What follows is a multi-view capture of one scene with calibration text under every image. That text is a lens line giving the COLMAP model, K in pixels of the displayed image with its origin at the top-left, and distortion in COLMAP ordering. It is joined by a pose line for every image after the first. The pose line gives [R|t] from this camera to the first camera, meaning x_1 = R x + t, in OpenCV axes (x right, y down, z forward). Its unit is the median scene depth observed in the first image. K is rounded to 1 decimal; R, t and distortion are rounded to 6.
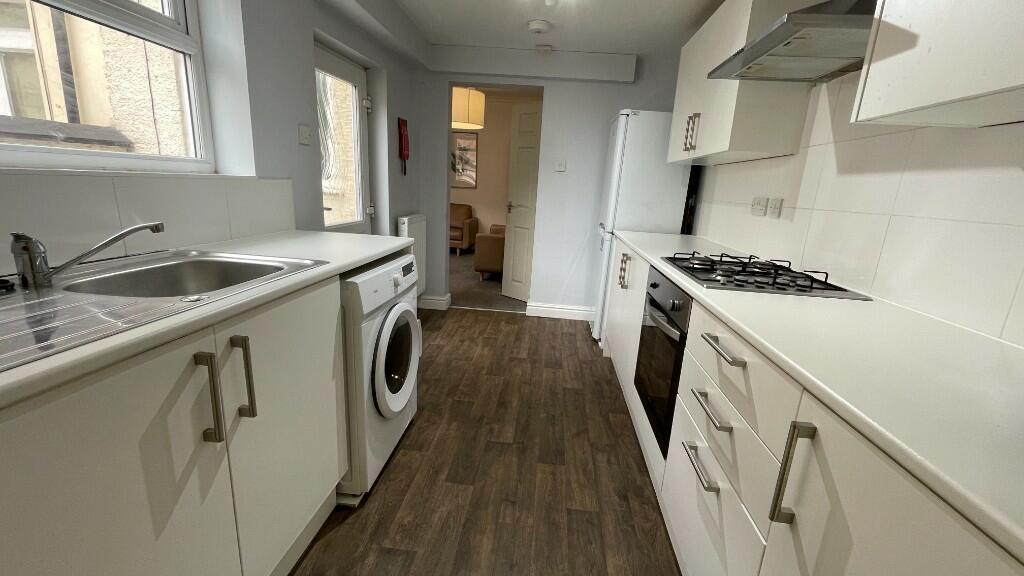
lens RADIAL K [[413.1, 0, 514.3], [0, 413.1, 284.0], [0, 0, 1]] dist [-0.005183, 0.002456]
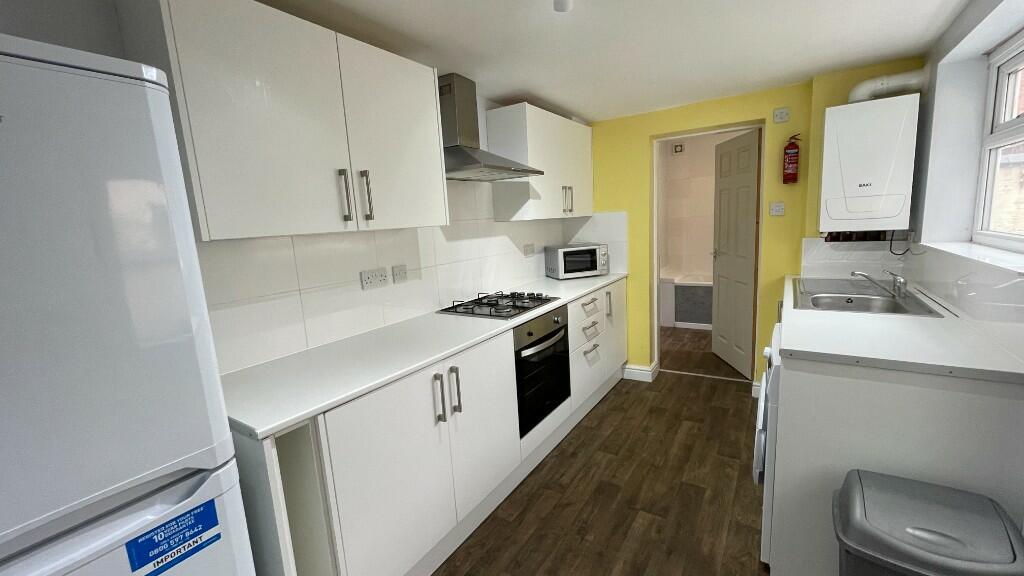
lens RADIAL K [[413.1, 0, 513.1], [0, 413.1, 288.0], [0, 0, 1]] dist [-0.005183, 0.002456]
pose [[-0.884663, -0.091685, 0.457126, -0.155573], [0.104408, 0.916613, 0.385900, -0.587158], [-0.454389, 0.389120, -0.801322, 1.903789]]
